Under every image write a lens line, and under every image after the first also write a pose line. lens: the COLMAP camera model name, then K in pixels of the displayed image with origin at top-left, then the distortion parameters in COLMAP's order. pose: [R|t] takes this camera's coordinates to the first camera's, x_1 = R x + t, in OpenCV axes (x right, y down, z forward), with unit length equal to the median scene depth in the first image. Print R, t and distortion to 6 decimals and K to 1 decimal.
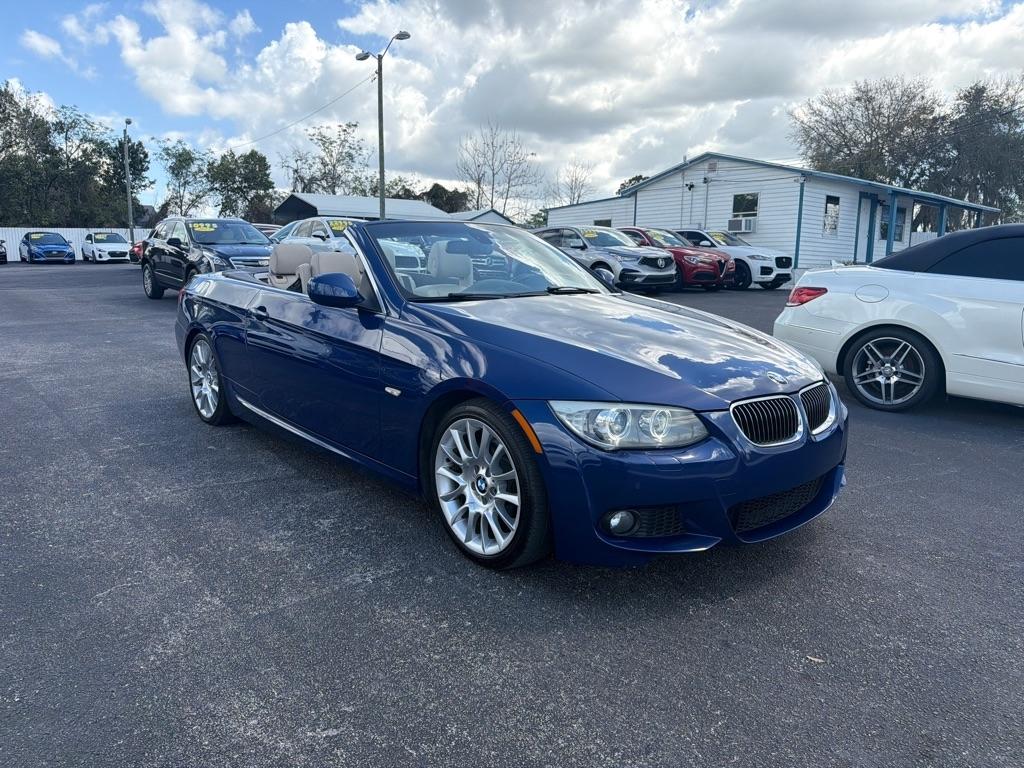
lens RADIAL K [[733.8, 0, 513.0], [0, 733.8, 379.5], [0, 0, 1]] dist [0.026382, -0.037313]
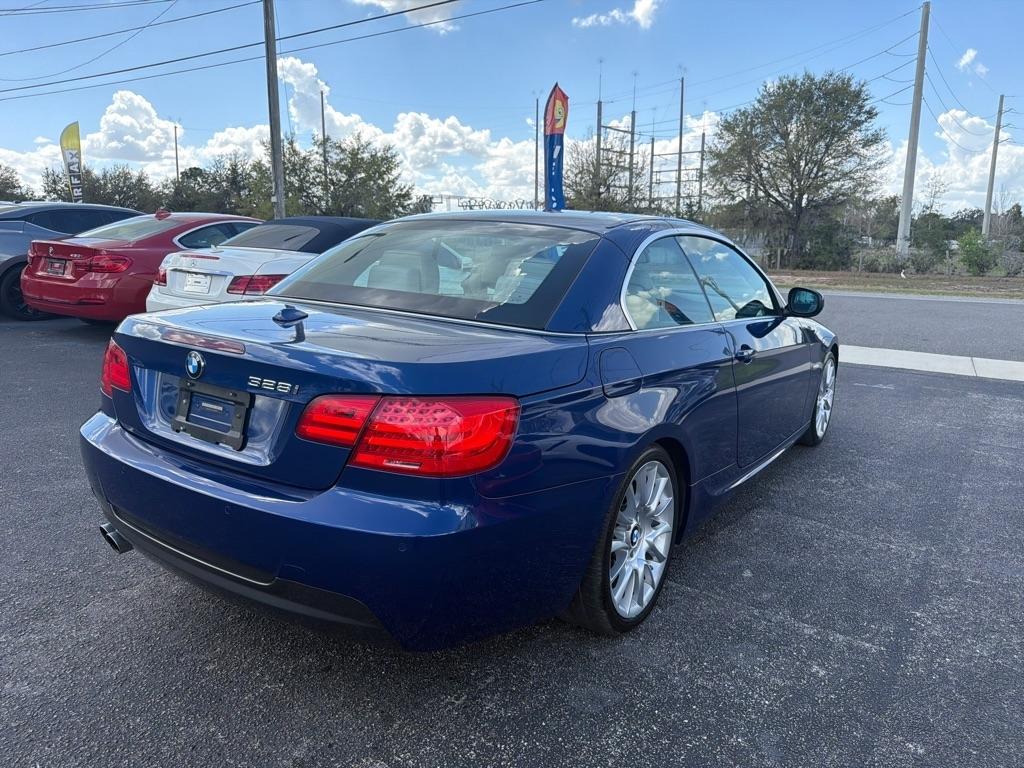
lens RADIAL K [[732.3, 0, 516.2], [0, 732.3, 382.0], [0, 0, 1]] dist [0.019881, -0.028006]
pose [[-0.264865, -0.206625, 0.941888, -0.415909], [0.132521, 0.959705, 0.247800, -0.117373], [-0.955136, 0.190453, -0.226810, 0.580652]]
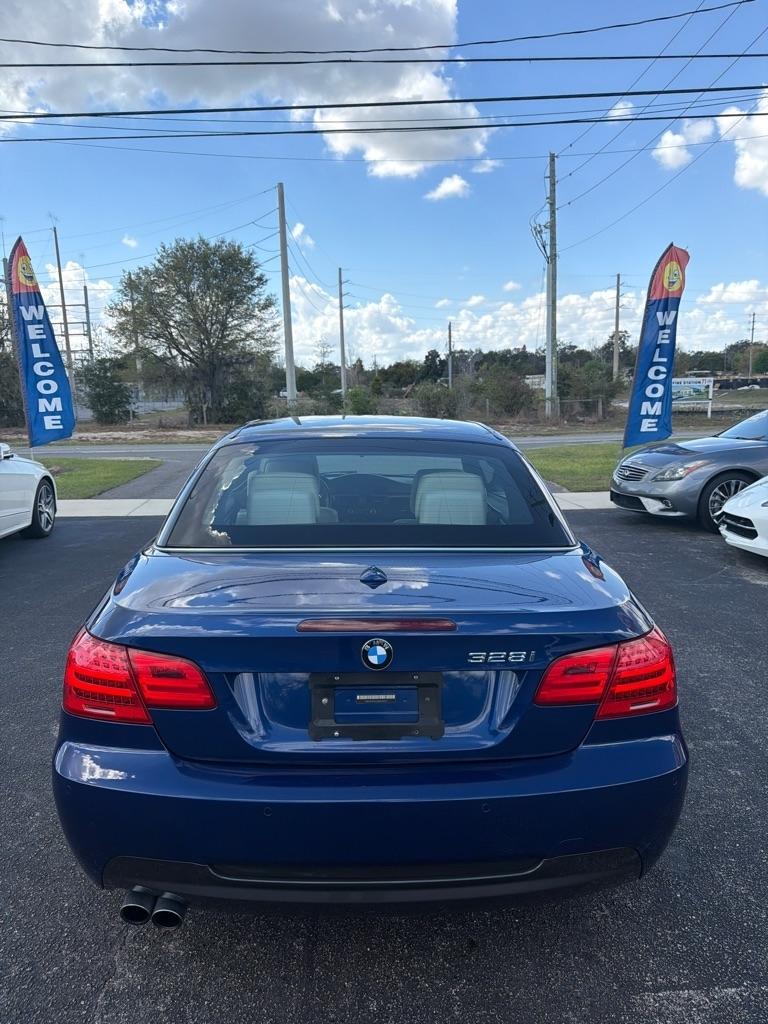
lens RADIAL K [[732.3, 0, 379.9], [0, 732.3, 518.9], [0, 0, 1]] dist [0.019881, -0.028006]
pose [[-0.784898, -0.113078, 0.609219, -0.301618], [0.098467, 0.947950, 0.302812, -0.164094], [-0.611750, 0.297665, -0.732910, 0.731968]]
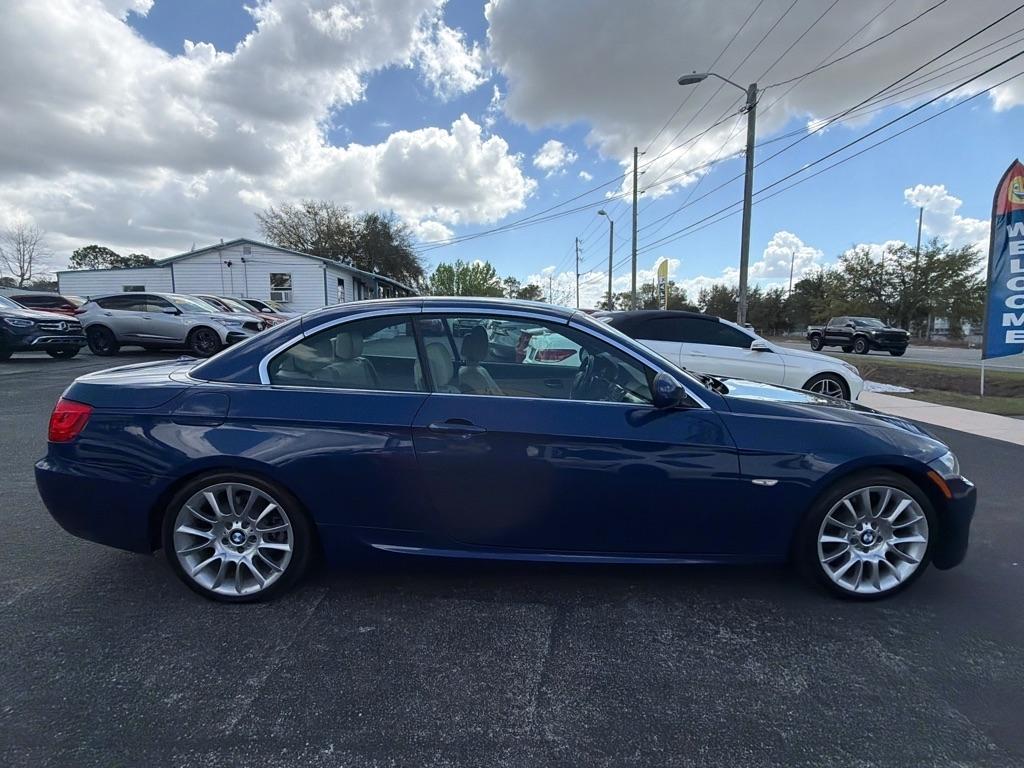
lens RADIAL K [[499.5, 0, 514.5], [0, 499.5, 384.6], [0, 0, 1]] dist [0.001284, 0.000101]
pose [[0.635797, -0.106467, 0.764479, -0.290438], [0.127928, 0.991278, 0.031658, -0.060051], [-0.761181, 0.077670, 0.643871, 0.249715]]
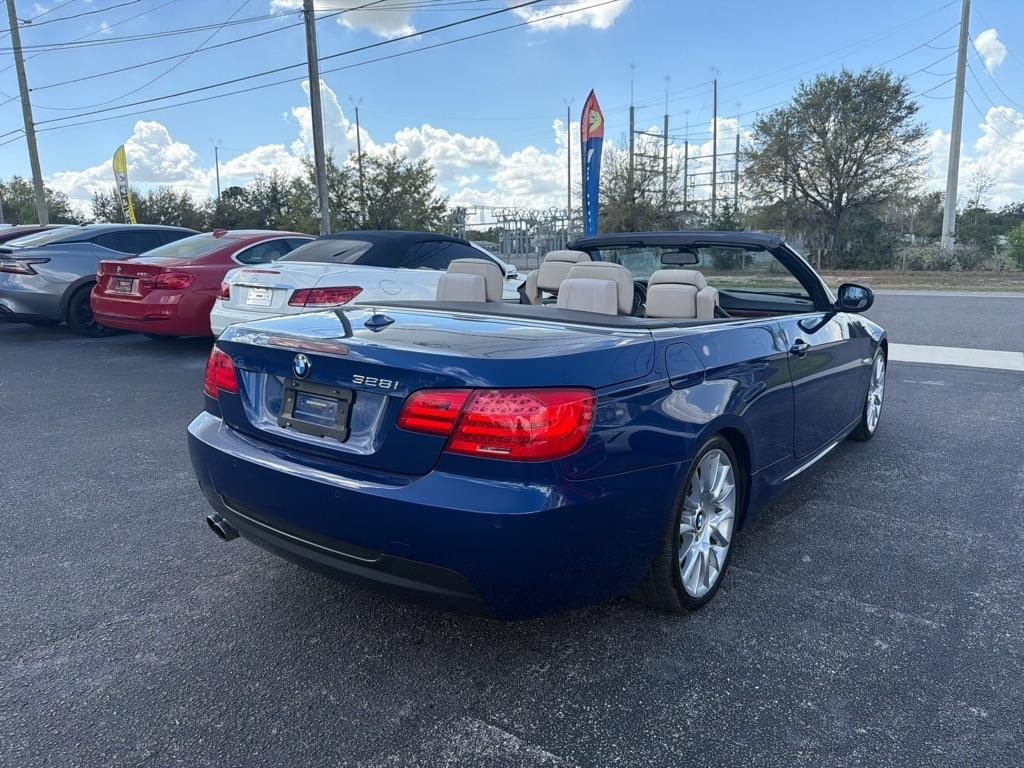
lens RADIAL K [[732.3, 0, 513.7], [0, 732.3, 386.5], [0, 0, 1]] dist [0.019881, -0.028006]
pose [[-0.219145, -0.196622, 0.955675, -0.430752], [0.163561, 0.958220, 0.234652, -0.119084], [-0.961885, 0.207734, -0.177829, 0.596915]]
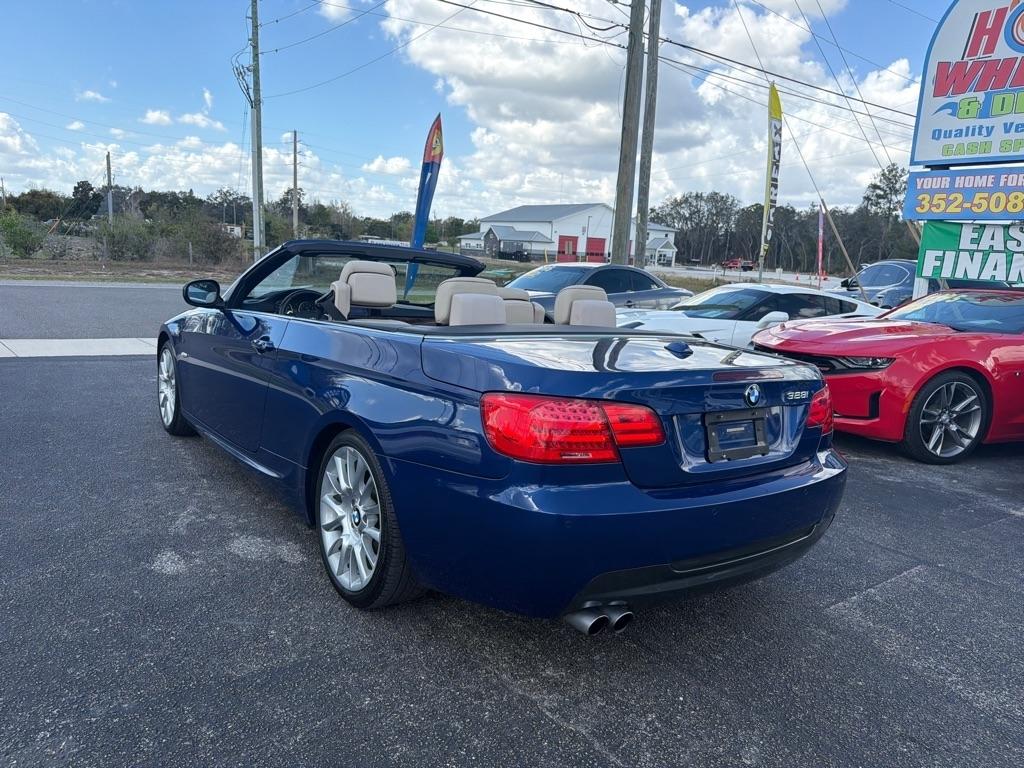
lens RADIAL K [[732.3, 0, 514.6], [0, 732.3, 387.0], [0, 0, 1]] dist [0.019881, -0.028006]
pose [[-0.995116, -0.092532, 0.034373, -0.131579], [-0.076500, 0.943008, 0.323858, -0.156483], [-0.062381, 0.319646, -0.945481, 0.847663]]
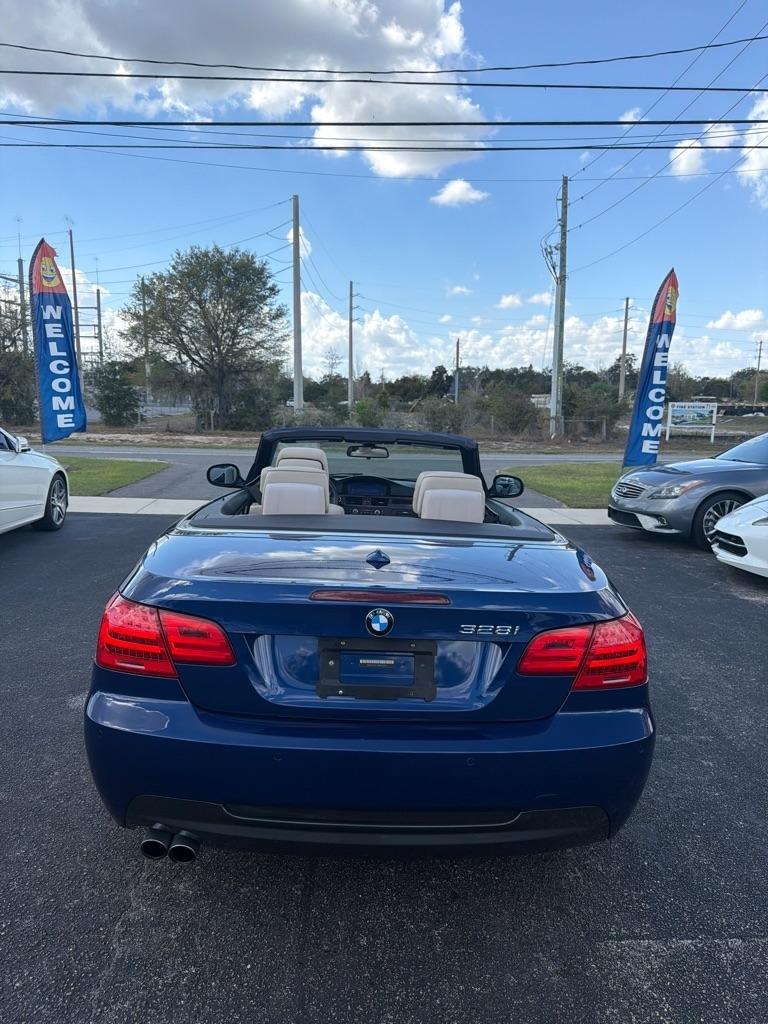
lens RADIAL K [[732.3, 0, 379.6], [0, 732.3, 521.8], [0, 0, 1]] dist [0.019881, -0.028006]
pose [[-0.778719, -0.134626, 0.612758, -0.315041], [0.062410, 0.955237, 0.289184, -0.163221], [-0.624261, 0.263435, -0.735459, 0.751229]]
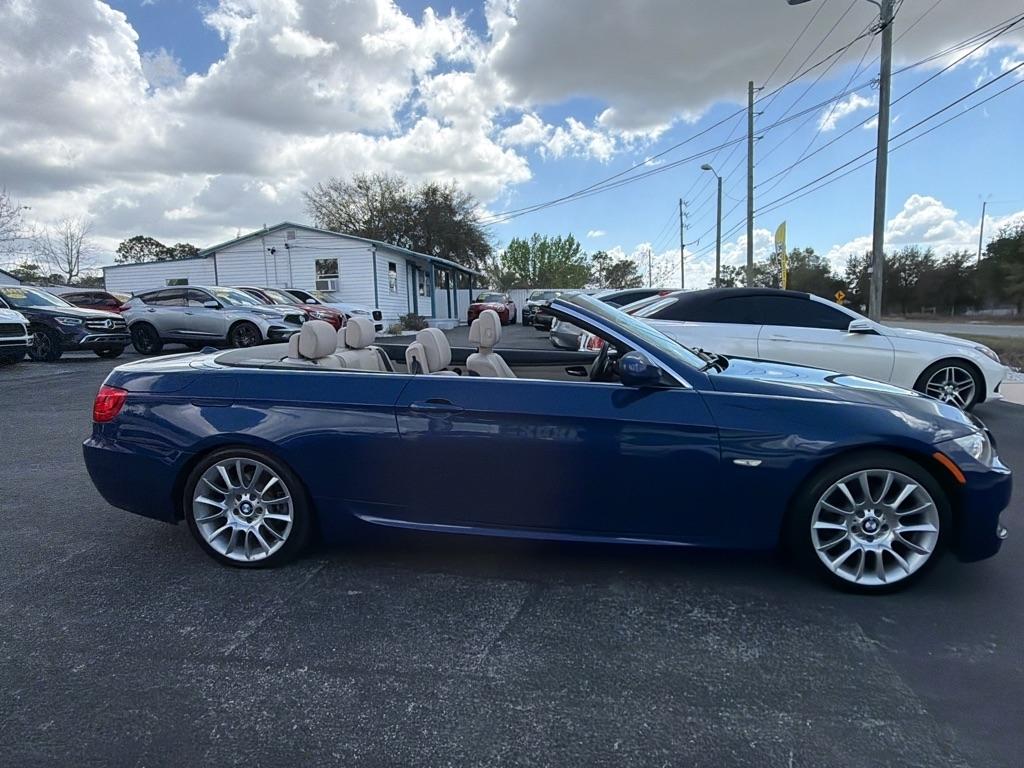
lens RADIAL K [[612.8, 0, 517.7], [0, 612.8, 391.2], [0, 0, 1]] dist [0.002003, -0.000085]
pose [[0.741378, -0.118806, 0.660488, -0.298744], [0.139638, 0.989973, 0.021334, -0.045781], [-0.656400, 0.076413, 0.750534, 0.175041]]
